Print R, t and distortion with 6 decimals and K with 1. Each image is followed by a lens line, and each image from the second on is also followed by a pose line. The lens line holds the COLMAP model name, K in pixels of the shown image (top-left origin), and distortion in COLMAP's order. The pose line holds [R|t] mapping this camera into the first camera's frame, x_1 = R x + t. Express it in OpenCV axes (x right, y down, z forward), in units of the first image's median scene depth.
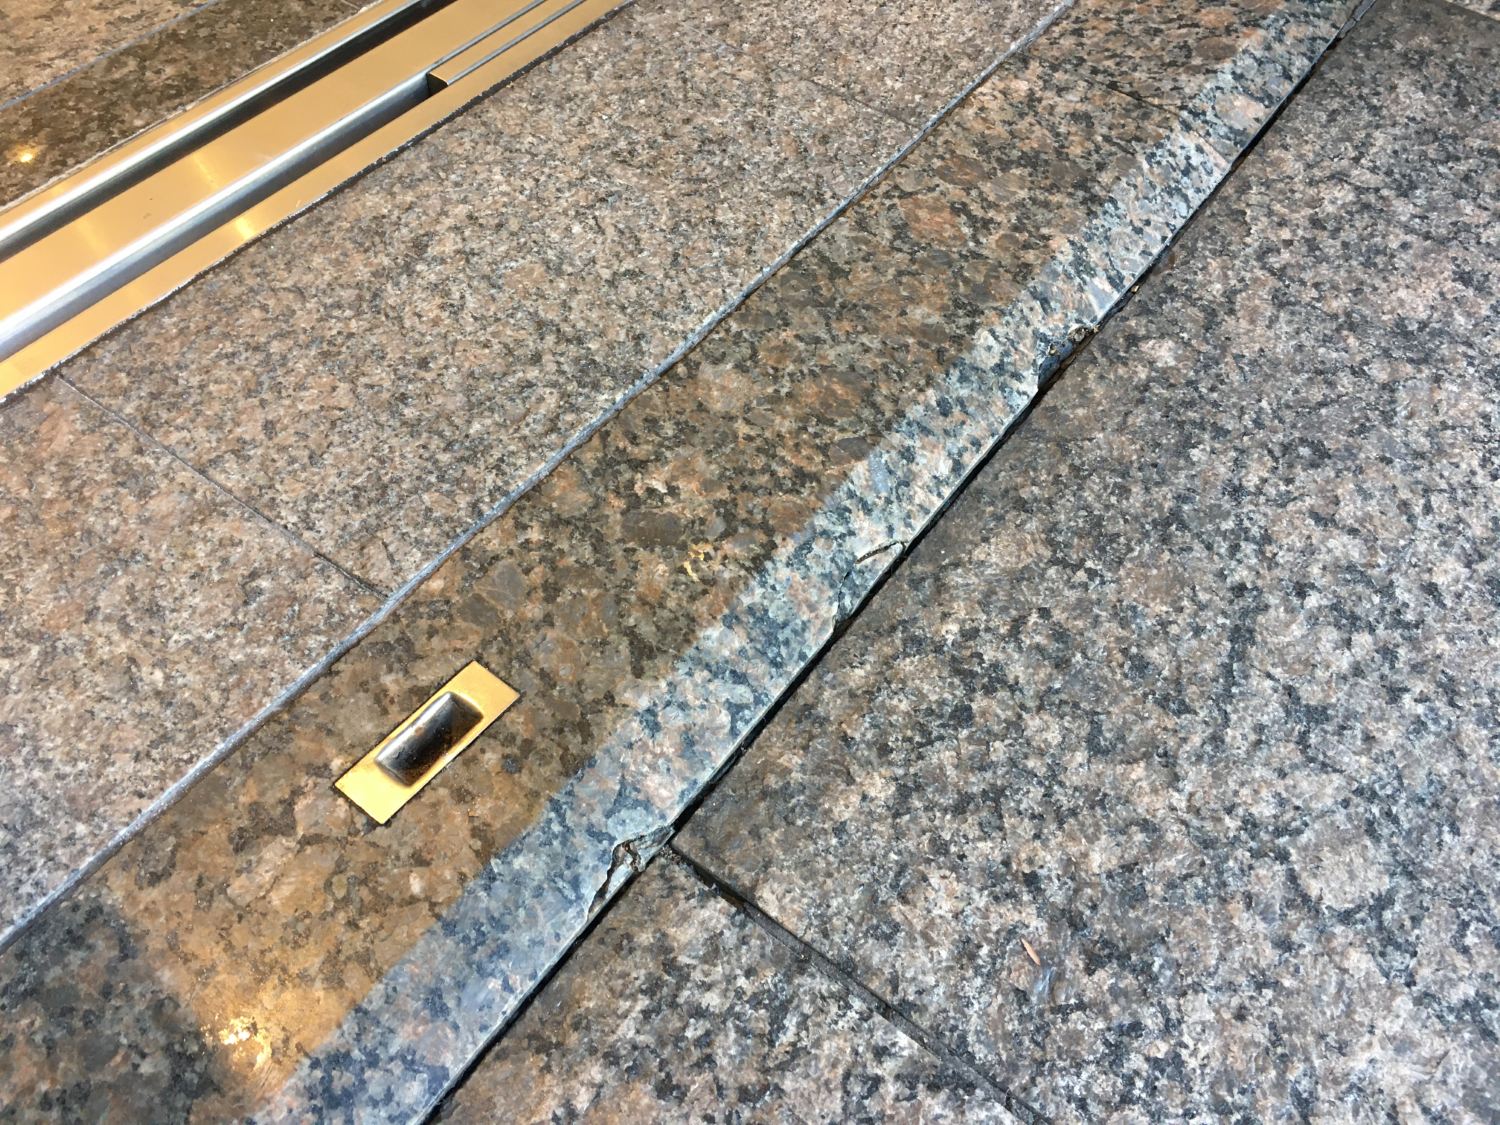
lens RADIAL K [[1275.9, 0, 750.0], [0, 1275.9, 562.5], [0, 0, 1]] dist [0.091291, -0.141838]
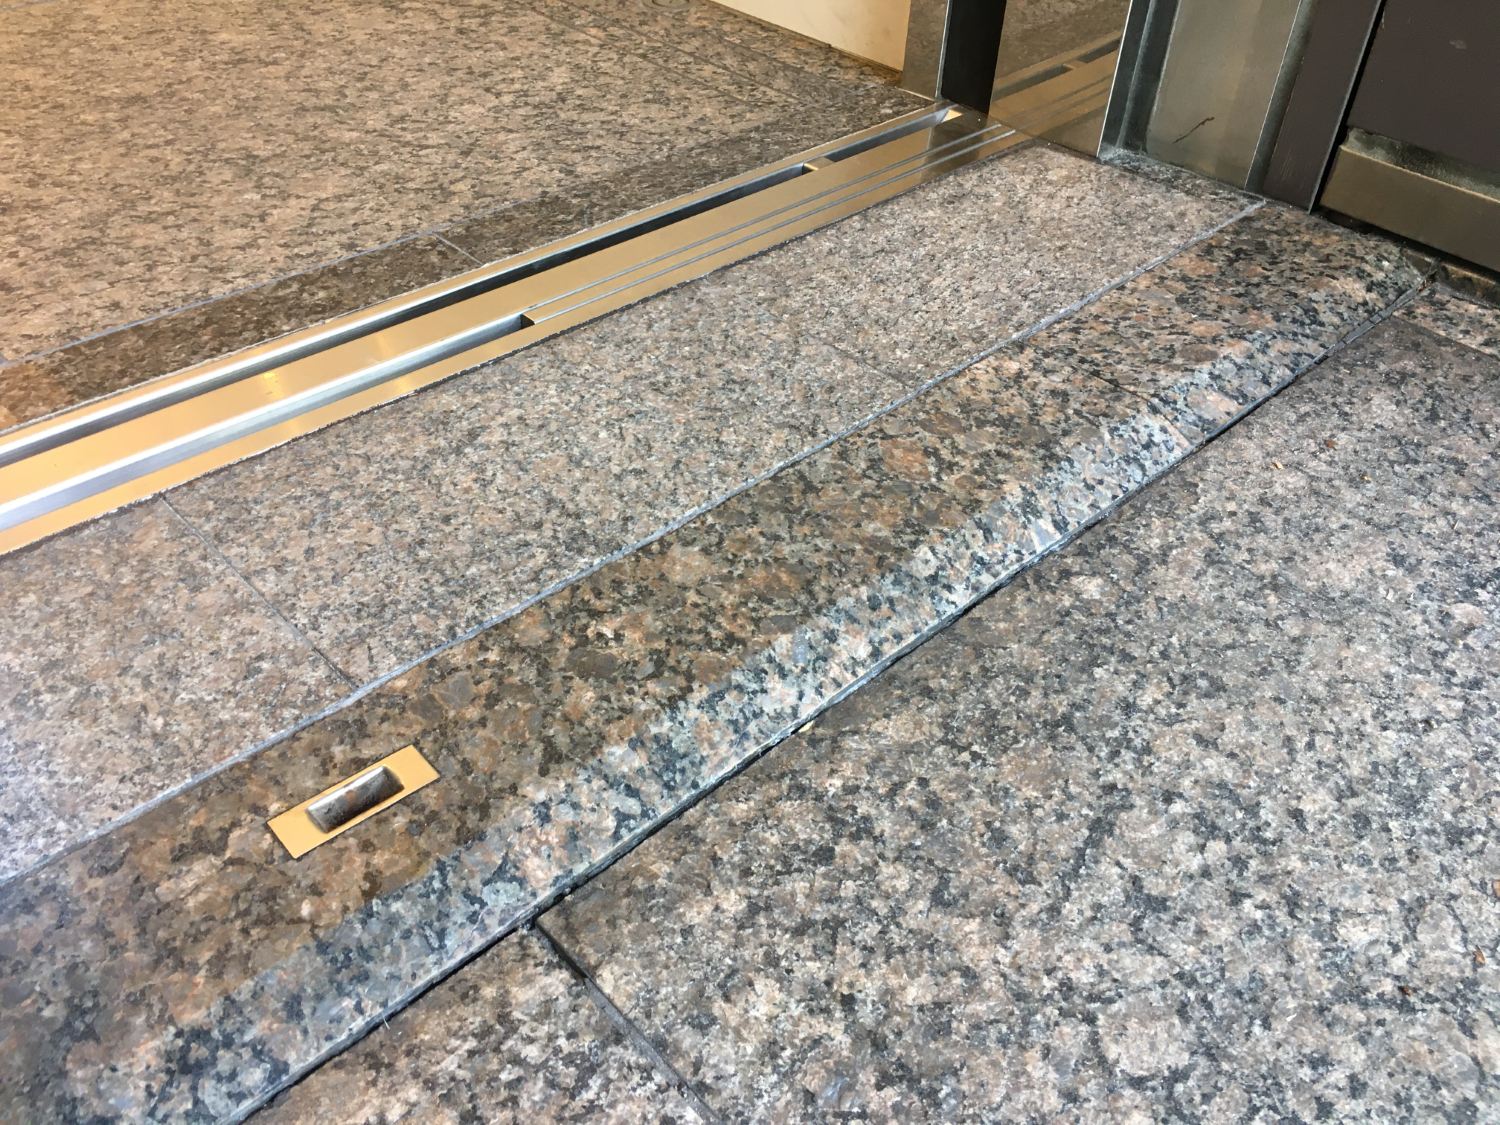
lens RADIAL K [[1275.9, 0, 750.0], [0, 1275.9, 562.5], [0, 0, 1]] dist [0.091291, -0.141838]
pose [[0.984577, 0.107598, -0.137953, 0.212484], [-0.136446, 0.965785, -0.220550, 0.119625], [0.109503, 0.235972, 0.965571, -0.130826]]
